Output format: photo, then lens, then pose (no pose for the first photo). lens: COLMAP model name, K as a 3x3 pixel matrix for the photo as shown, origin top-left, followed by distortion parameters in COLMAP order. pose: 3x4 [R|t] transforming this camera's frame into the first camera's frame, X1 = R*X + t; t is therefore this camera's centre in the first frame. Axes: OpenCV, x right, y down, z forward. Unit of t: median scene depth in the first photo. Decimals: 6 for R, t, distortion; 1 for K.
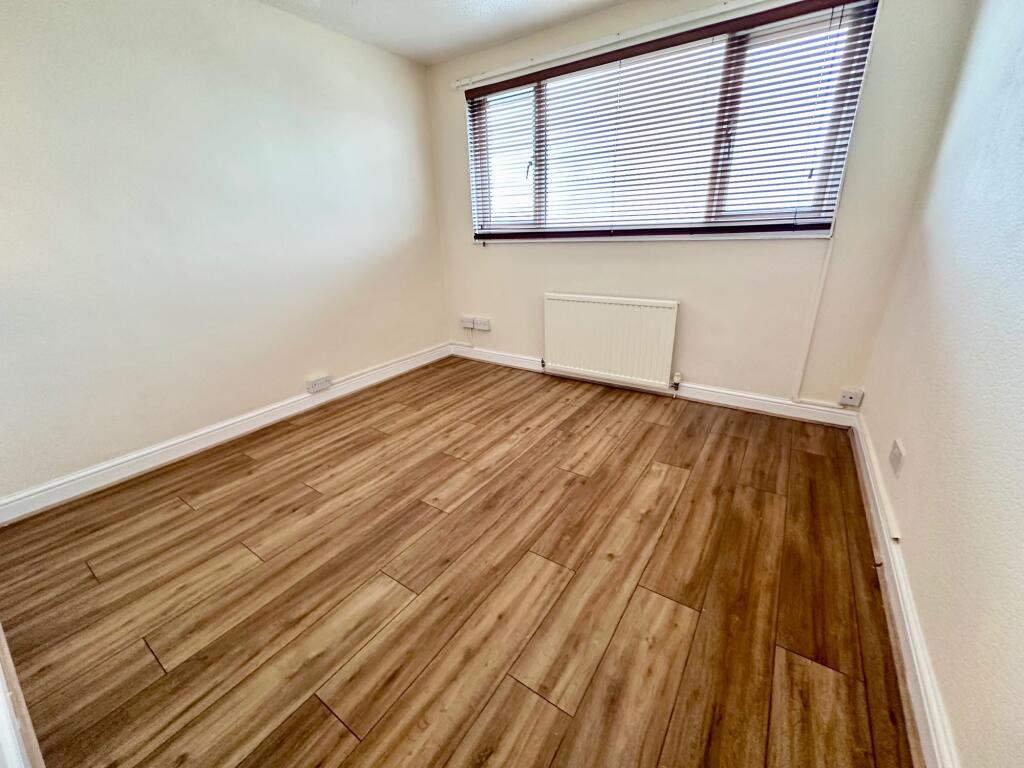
lens RADIAL K [[408.4, 0, 509.0], [0, 408.4, 382.9], [0, 0, 1]] dist [-0.000991, 0.000024]
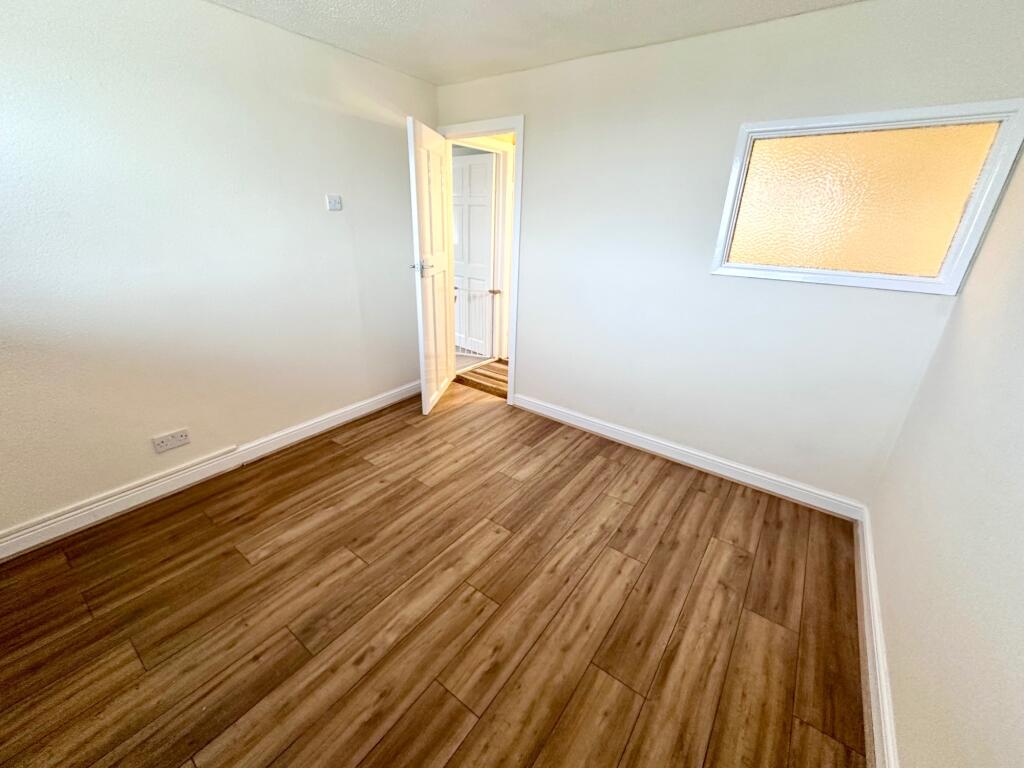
lens RADIAL K [[408.4, 0, 508.3], [0, 408.4, 382.7], [0, 0, 1]] dist [-0.000991, 0.000024]
pose [[-0.999132, -0.011077, 0.040168, -0.249627], [0.018836, 0.739821, 0.672540, -0.763785], [-0.037167, 0.672713, -0.738970, 1.558047]]
